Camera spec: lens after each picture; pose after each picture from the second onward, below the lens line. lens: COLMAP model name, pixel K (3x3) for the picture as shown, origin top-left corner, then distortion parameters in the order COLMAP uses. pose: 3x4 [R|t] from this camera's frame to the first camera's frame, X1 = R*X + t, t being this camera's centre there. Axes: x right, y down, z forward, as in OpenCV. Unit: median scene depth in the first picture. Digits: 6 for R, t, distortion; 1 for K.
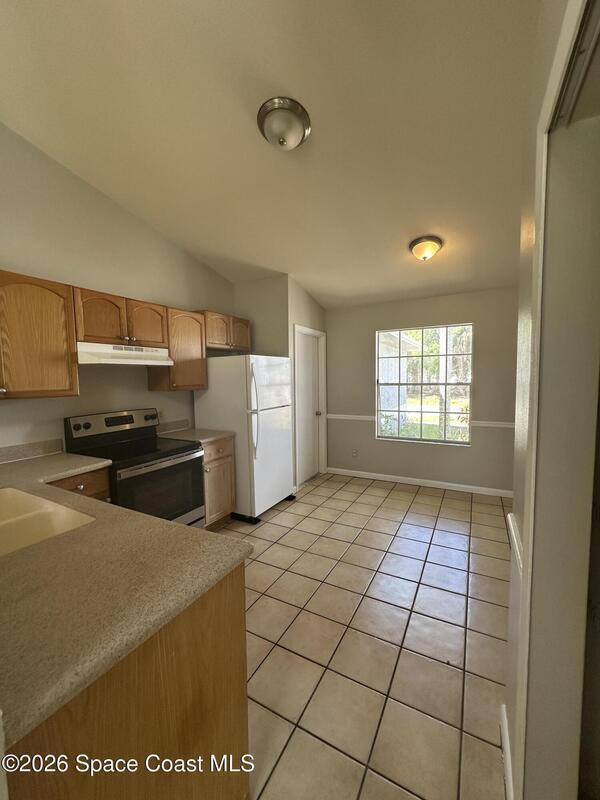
lens RADIAL K [[322.0, 0, 294.6], [0, 322.0, 404.5], [0, 0, 1]] dist [0.014823, 0.001199]
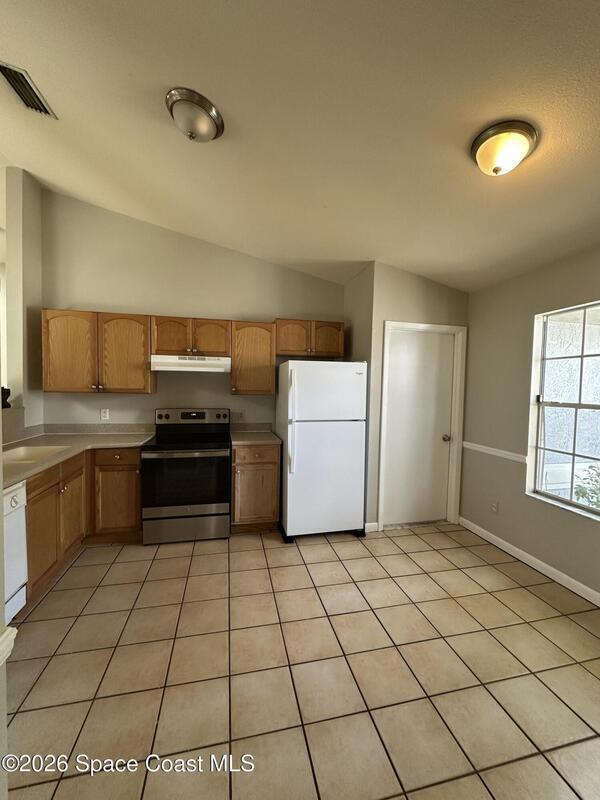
lens RADIAL K [[322.0, 0, 300.3], [0, 322.0, 405.0], [0, 0, 1]] dist [0.014823, 0.001199]
pose [[0.675158, 0.071746, -0.734176, 0.595219], [-0.091087, 0.995751, 0.013543, -0.041763], [0.732027, 0.057731, 0.678825, 0.404095]]
